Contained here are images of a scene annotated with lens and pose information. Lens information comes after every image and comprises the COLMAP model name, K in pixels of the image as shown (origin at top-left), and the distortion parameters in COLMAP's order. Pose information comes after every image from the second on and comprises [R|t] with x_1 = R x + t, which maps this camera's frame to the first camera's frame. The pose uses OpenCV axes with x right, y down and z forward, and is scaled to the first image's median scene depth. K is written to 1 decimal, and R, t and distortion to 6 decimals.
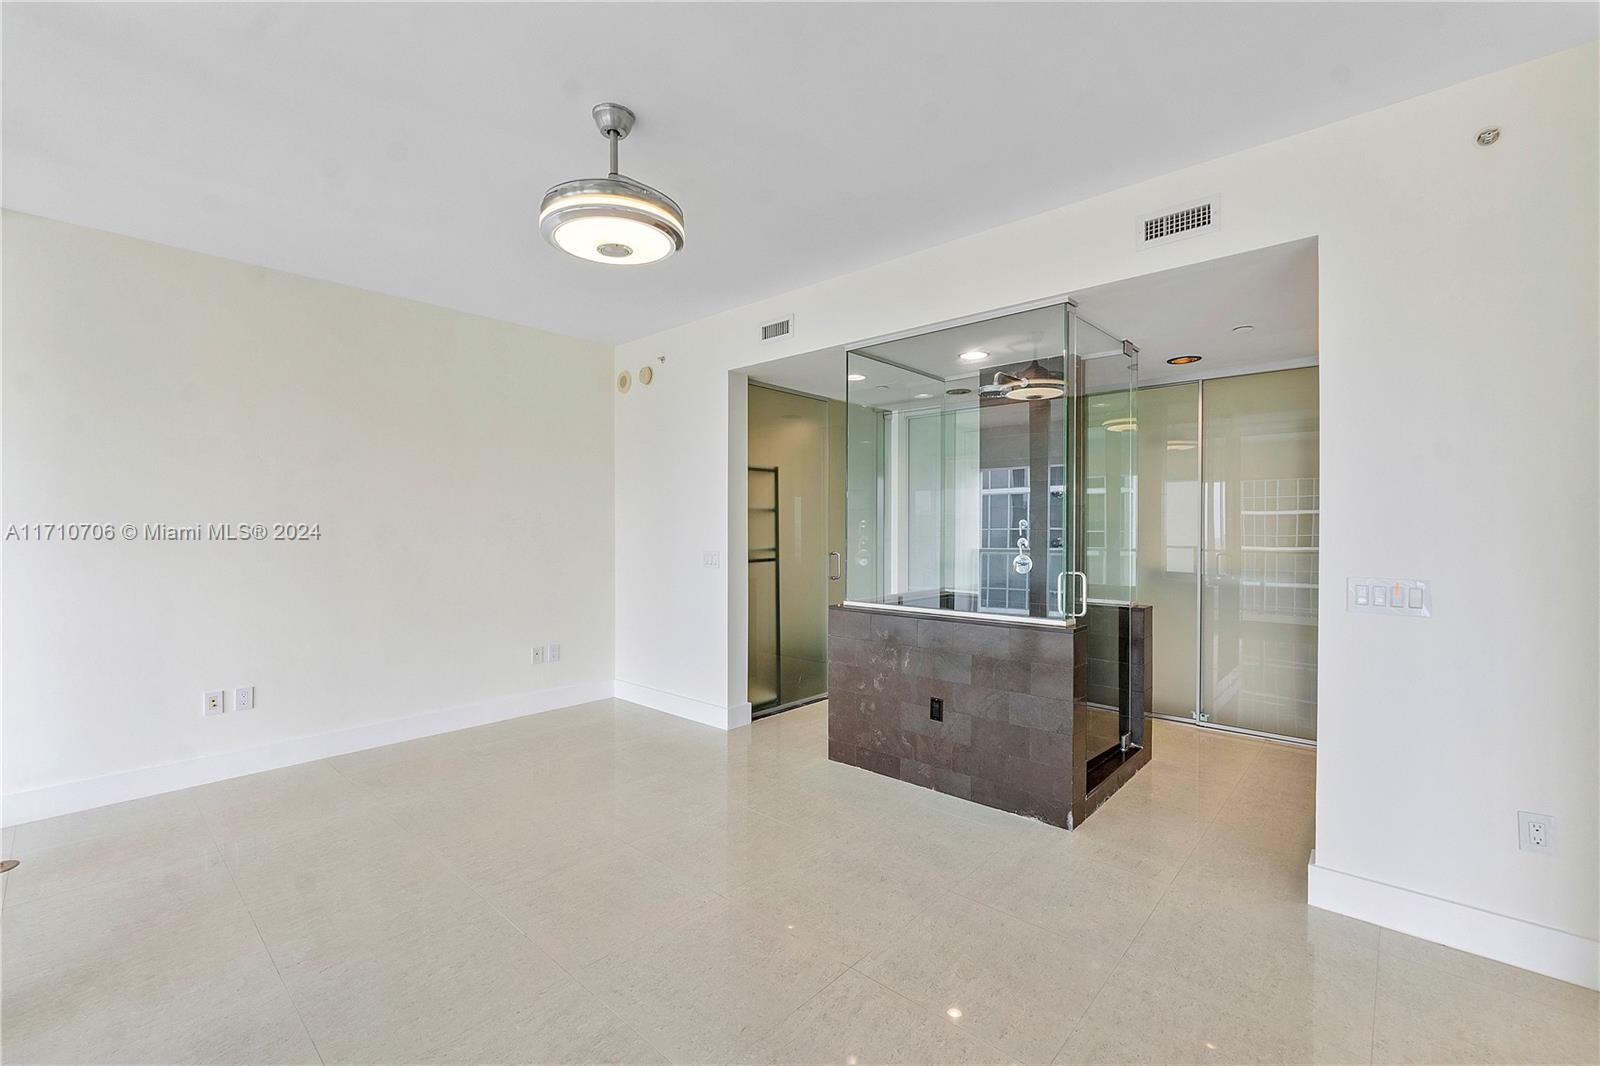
lens RADIAL K [[676.2, 0, 792.2], [0, 676.2, 533.2], [0, 0, 1]] dist [-0.009083, -0.000046]
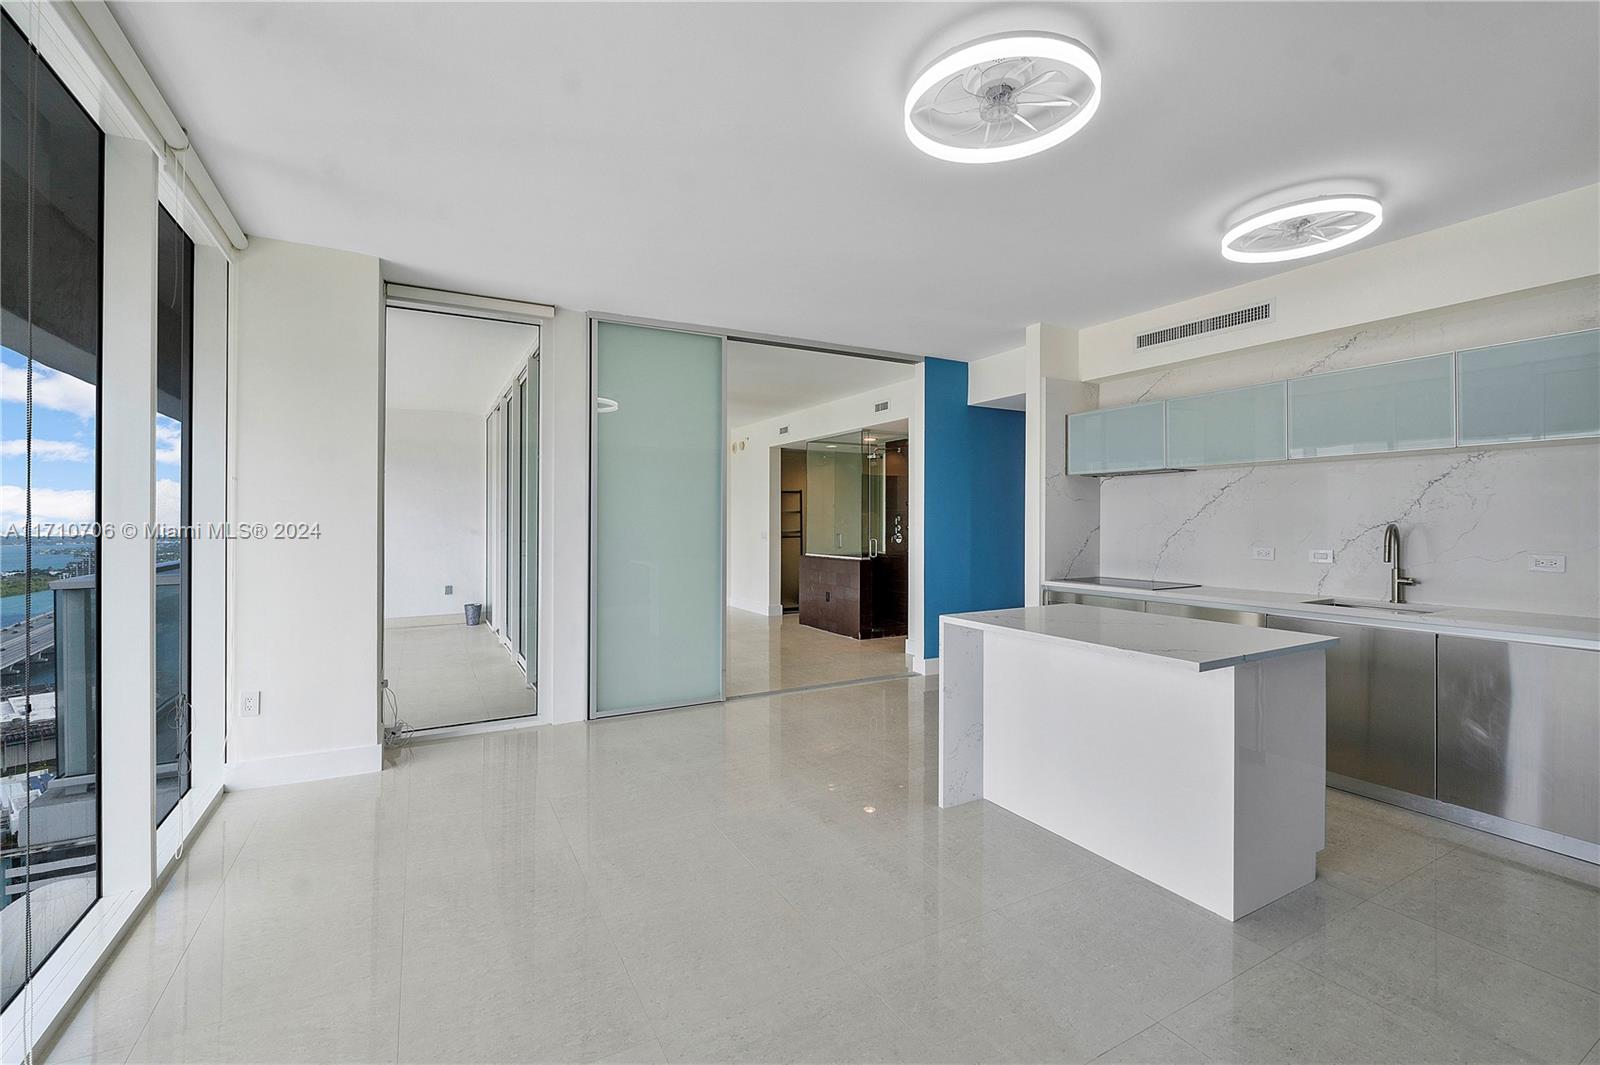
lens RADIAL K [[676.2, 0, 794.9], [0, 676.2, 516.8], [0, 0, 1]] dist [-0.009083, -0.000046]
pose [[0.948195, -0.004397, -0.317657, 0.792061], [-0.000088, 0.999901, -0.014103, 0.011561], [0.317688, 0.013401, 0.948101, -1.195817]]
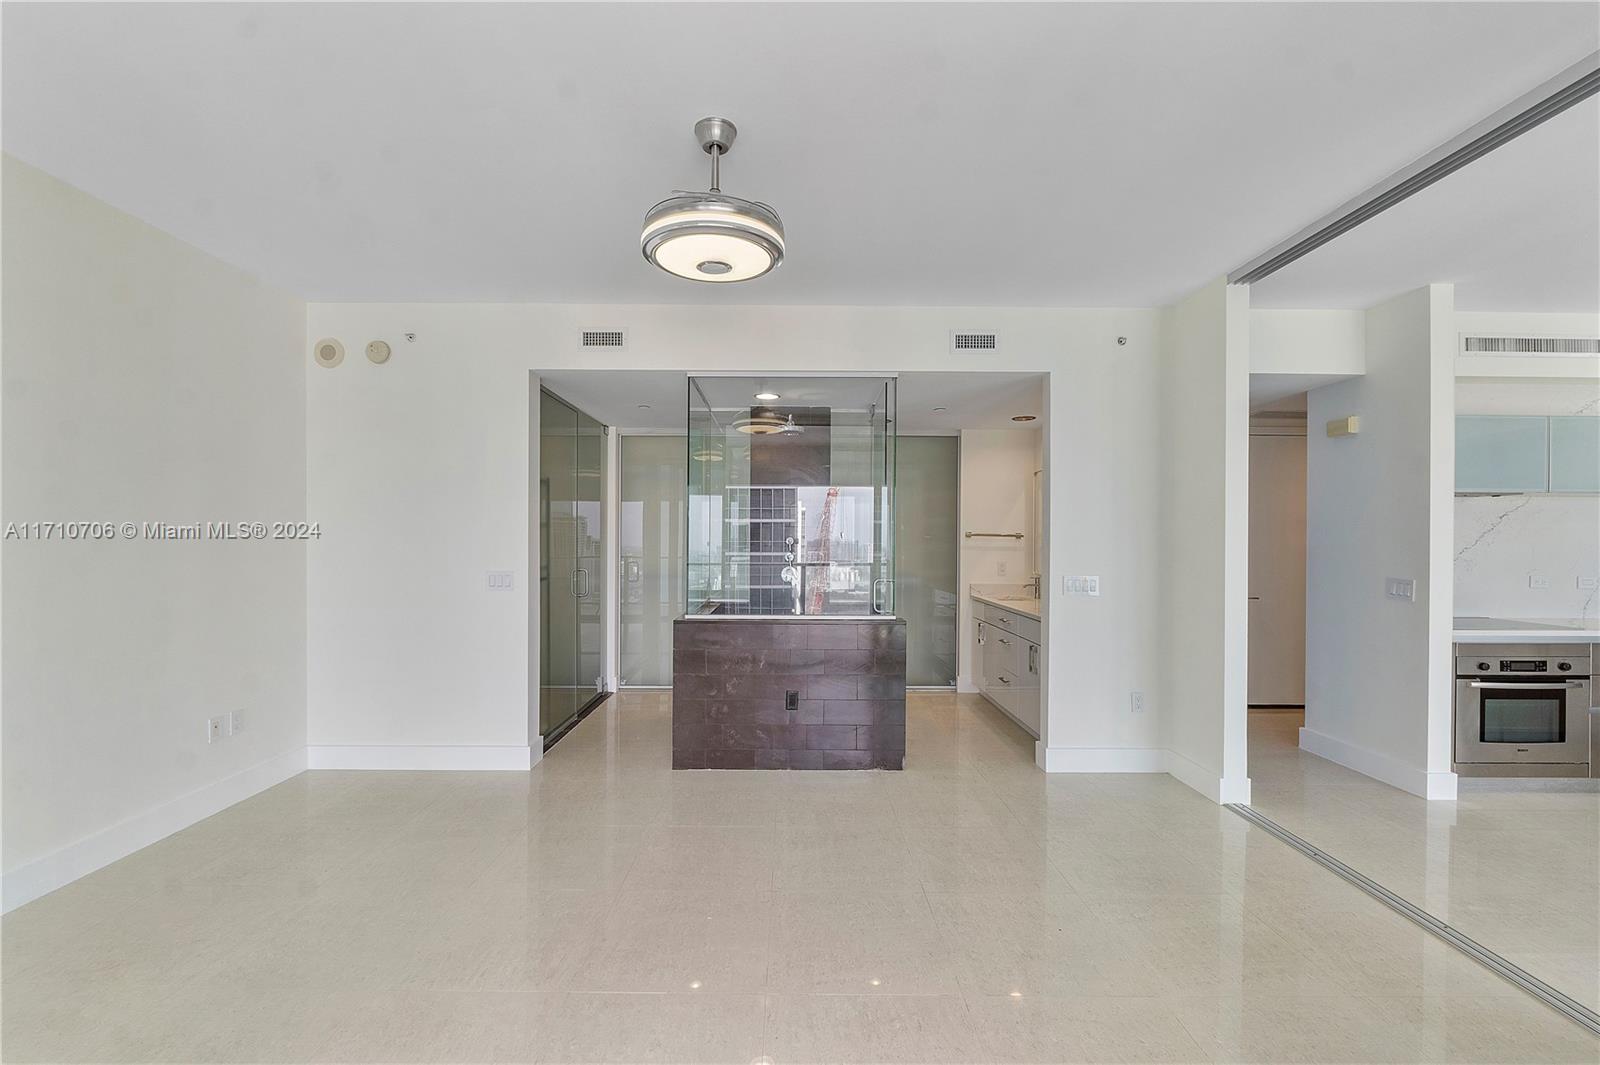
lens RADIAL K [[676.2, 0, 787.9], [0, 676.2, 541.0], [0, 0, 1]] dist [-0.009083, -0.000046]
pose [[0.740173, -0.003896, 0.672405, -0.534063], [0.001711, 0.999991, 0.003911, -0.019382], [-0.672414, -0.001744, 0.740173, 0.124057]]
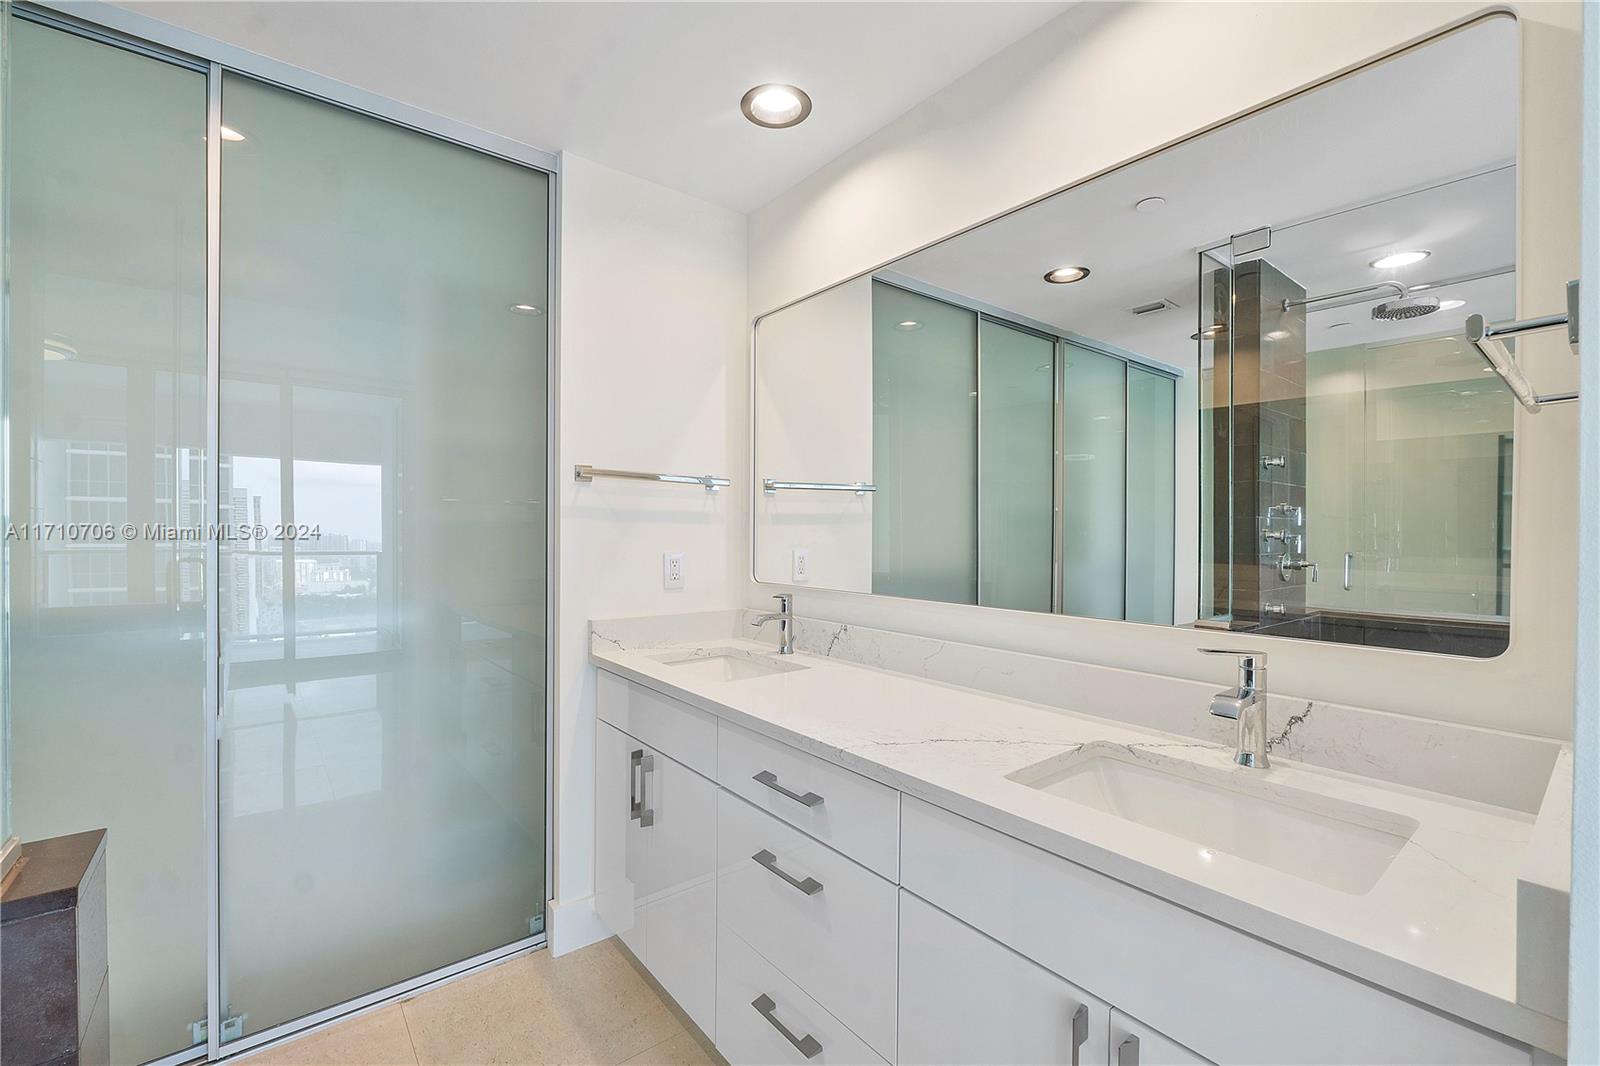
lens RADIAL K [[676.2, 0, 802.6], [0, 676.2, 531.7], [0, 0, 1]] dist [-0.009083, -0.000046]
pose [[0.146836, -0.009374, 0.989116, 0.375320], [0.003374, 0.999954, 0.008976, 0.015414], [-0.989155, 0.002019, 0.146861, 0.785473]]
